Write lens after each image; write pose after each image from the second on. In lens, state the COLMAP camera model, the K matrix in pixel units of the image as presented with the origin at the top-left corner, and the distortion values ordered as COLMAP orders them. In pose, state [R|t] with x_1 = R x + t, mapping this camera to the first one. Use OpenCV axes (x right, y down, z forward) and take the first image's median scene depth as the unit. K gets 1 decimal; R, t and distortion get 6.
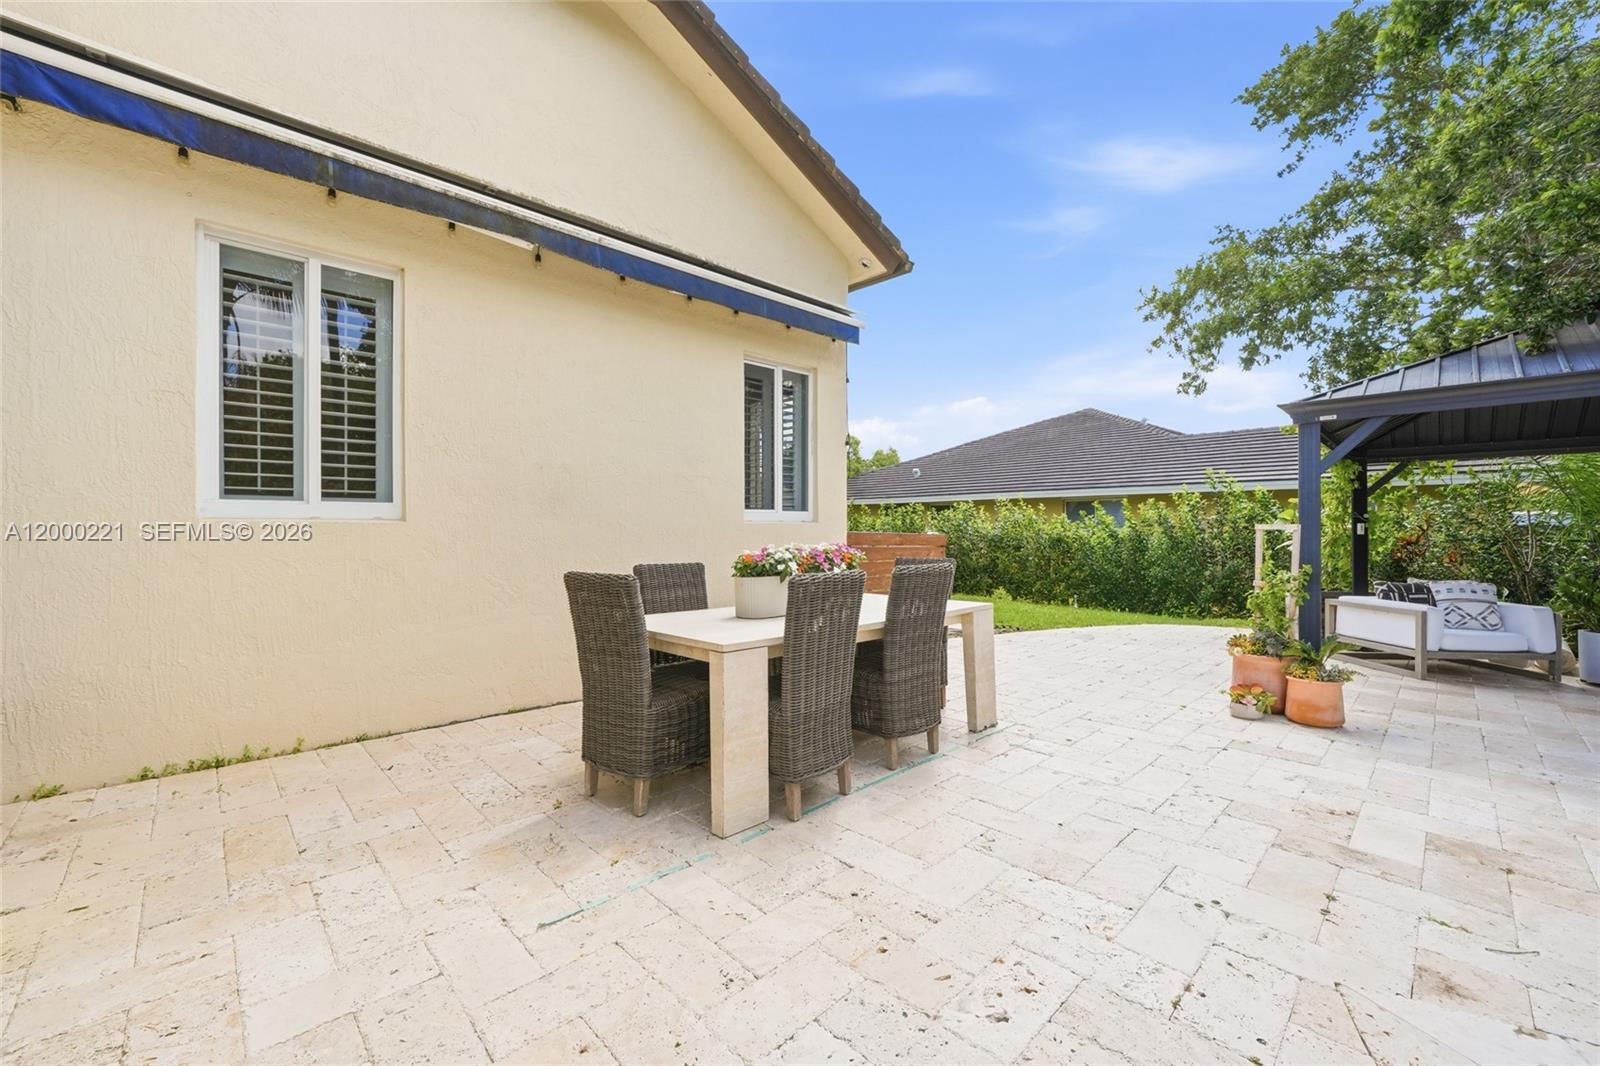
lens RADIAL K [[565.6, 0, 800.0], [0, 565.6, 524.4], [0, 0, 1]] dist [-0.016253, 0.000177]
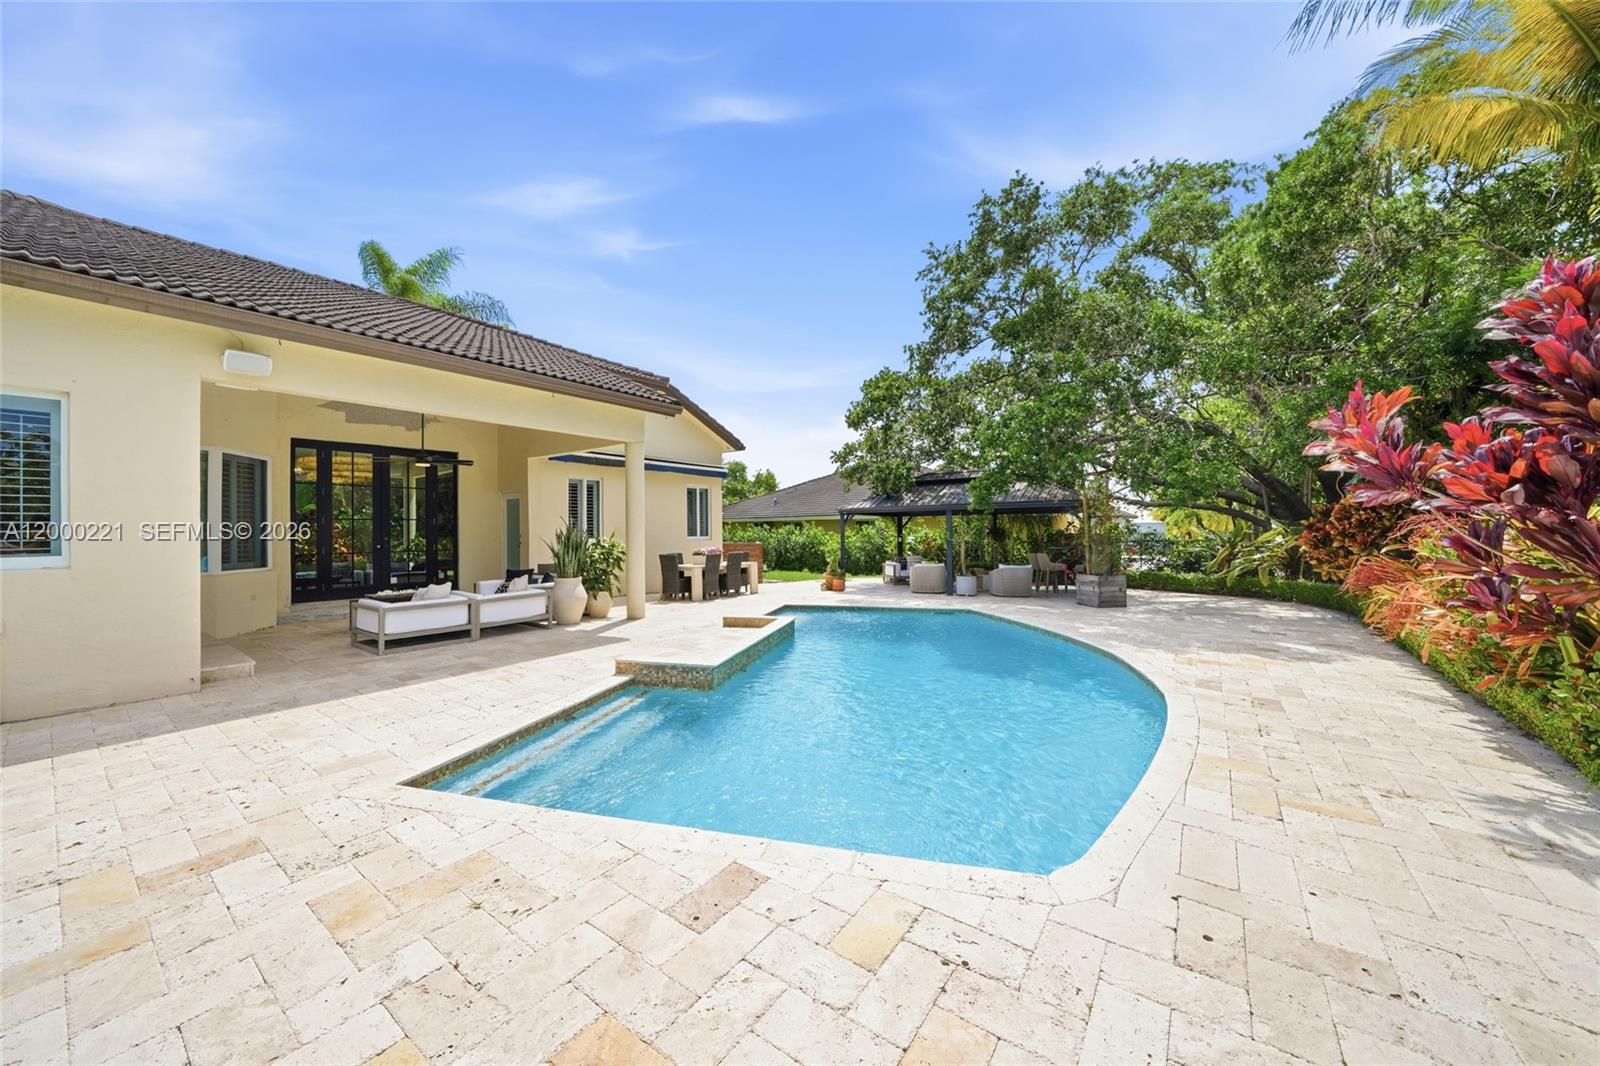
lens RADIAL K [[565.6, 0, 800.0], [0, 565.6, 524.4], [0, 0, 1]] dist [-0.016253, 0.000177]
pose [[0.983532, -0.011539, 0.180364, -0.050407], [0.011090, 0.999932, 0.003499, -0.095666], [-0.180392, -0.001442, 0.983594, -2.107564]]
